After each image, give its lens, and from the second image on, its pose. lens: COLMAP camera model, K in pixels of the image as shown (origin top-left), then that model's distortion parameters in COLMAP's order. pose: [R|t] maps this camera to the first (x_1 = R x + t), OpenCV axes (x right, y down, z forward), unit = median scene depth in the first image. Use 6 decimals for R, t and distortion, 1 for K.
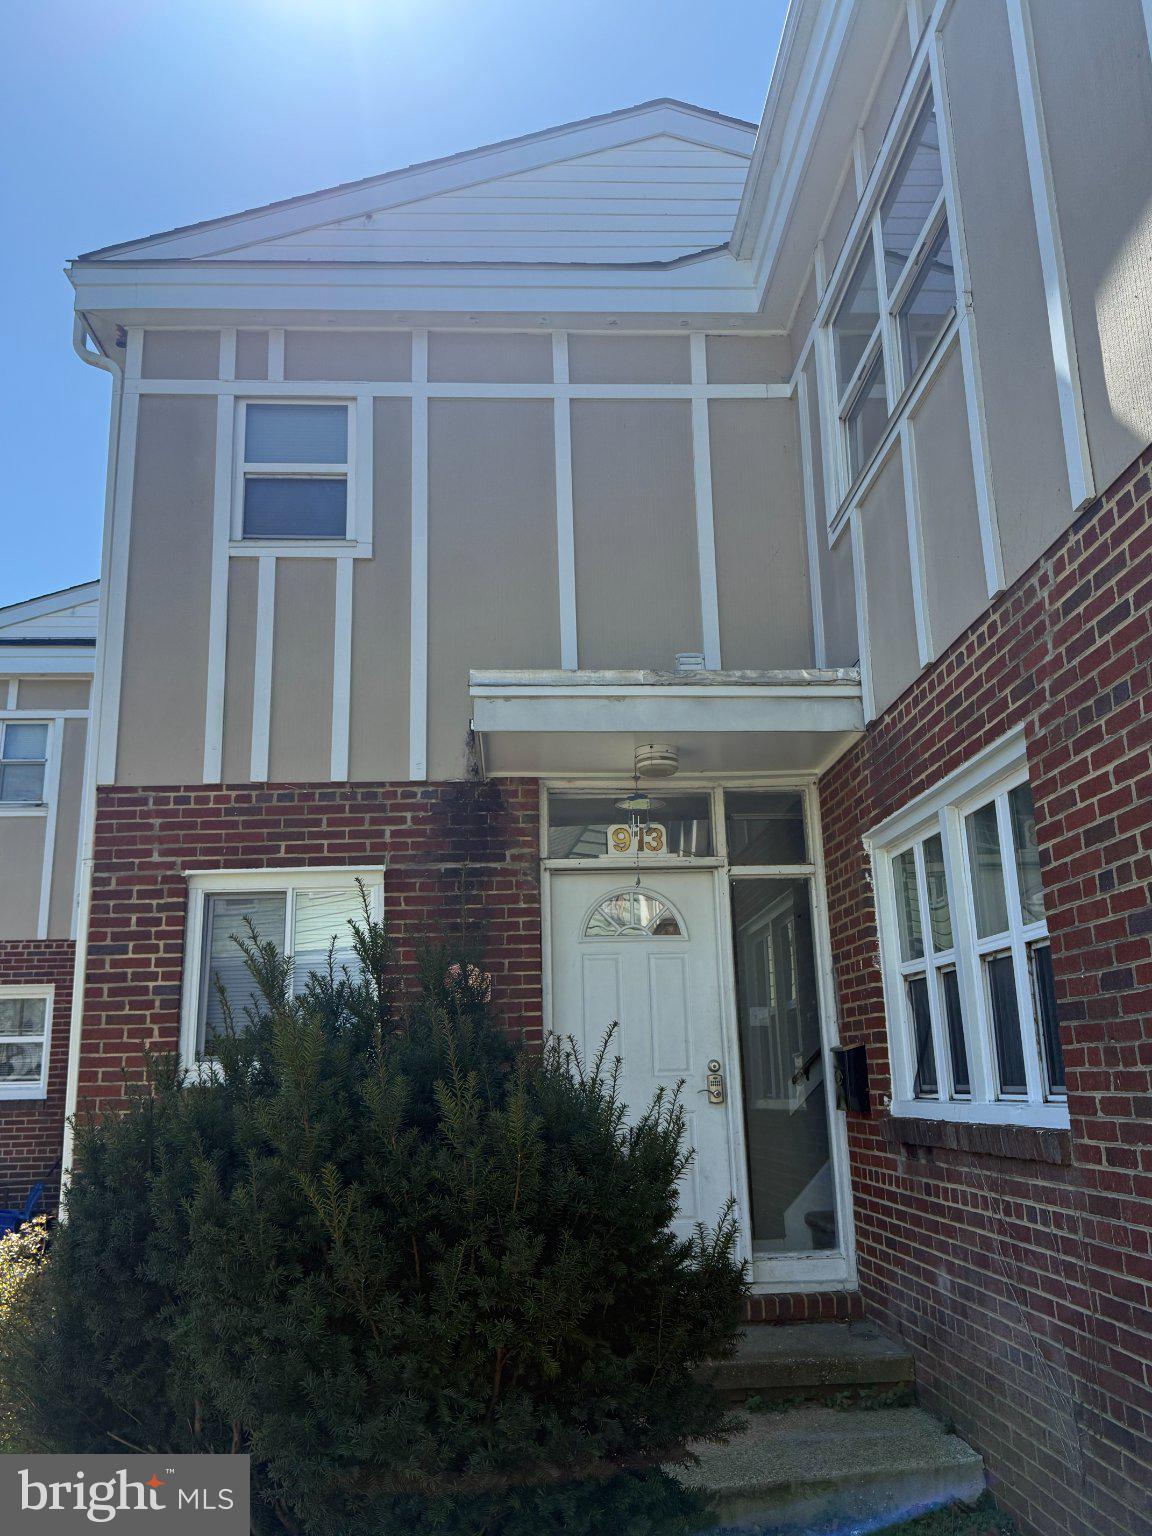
lens RADIAL K [[1253.1, 0, 576.0], [0, 1253.1, 768.0], [0, 0, 1]] dist [0.166510, -0.270363]
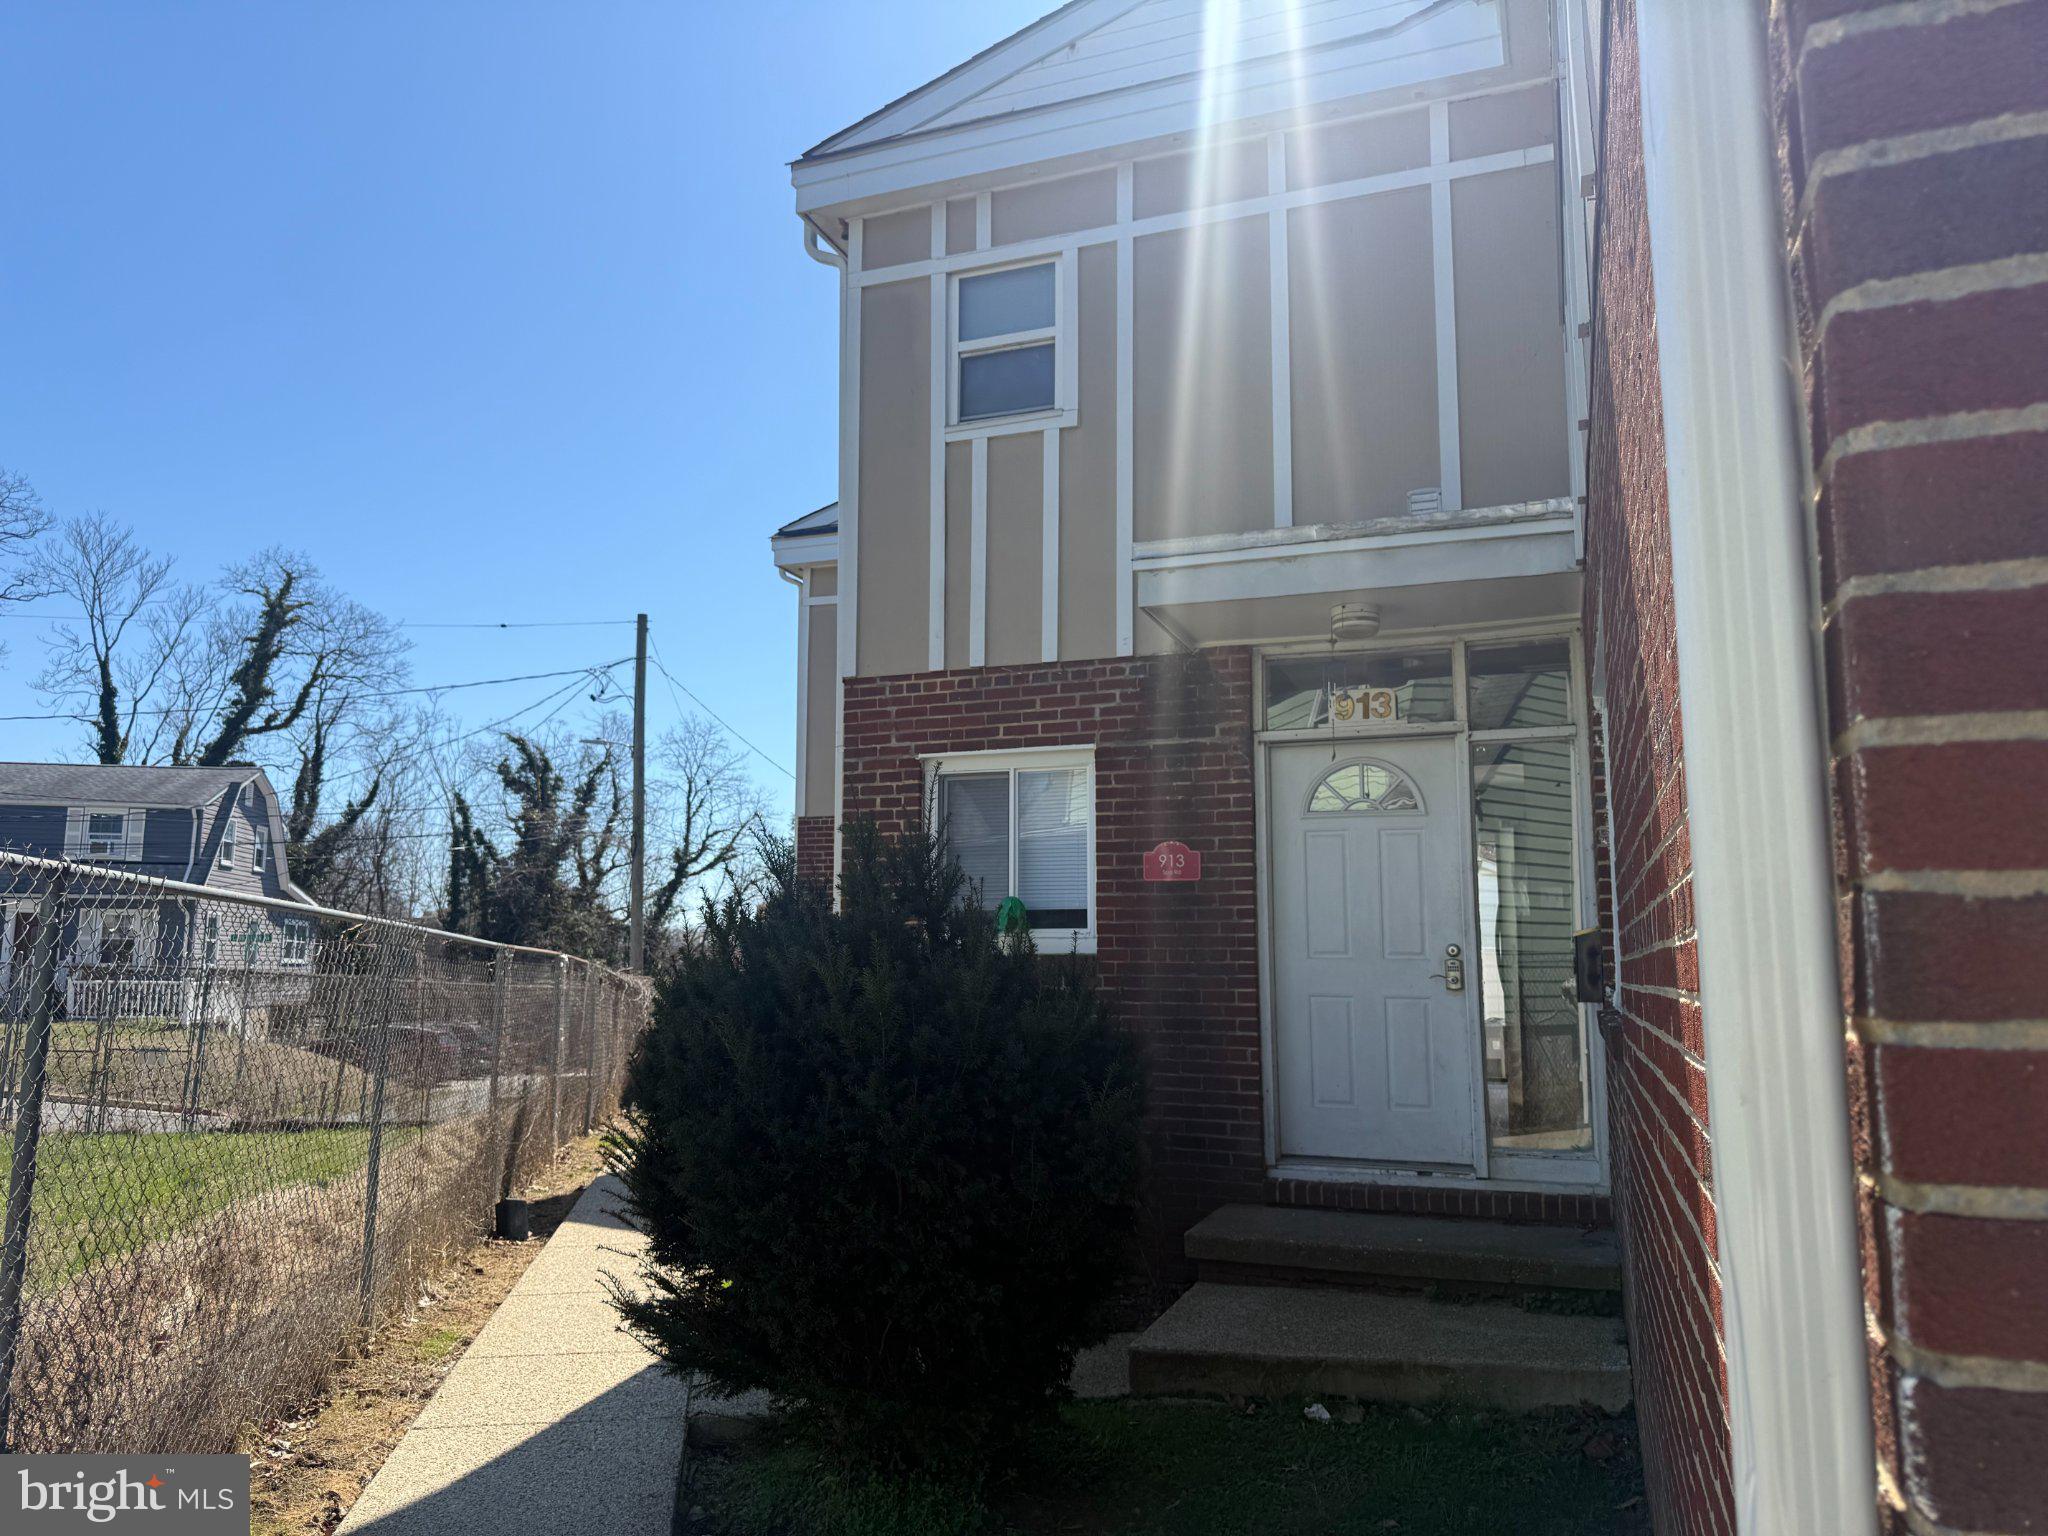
lens RADIAL K [[1431.9, 0, 1024.0], [0, 1431.9, 768.0], [0, 0, 1]] dist [0.202627, -0.364373]
pose [[0.920708, -0.026755, -0.389334, 0.235017], [0.069723, 0.992873, 0.096653, -0.017143], [0.383973, -0.116135, 0.916012, -0.060935]]
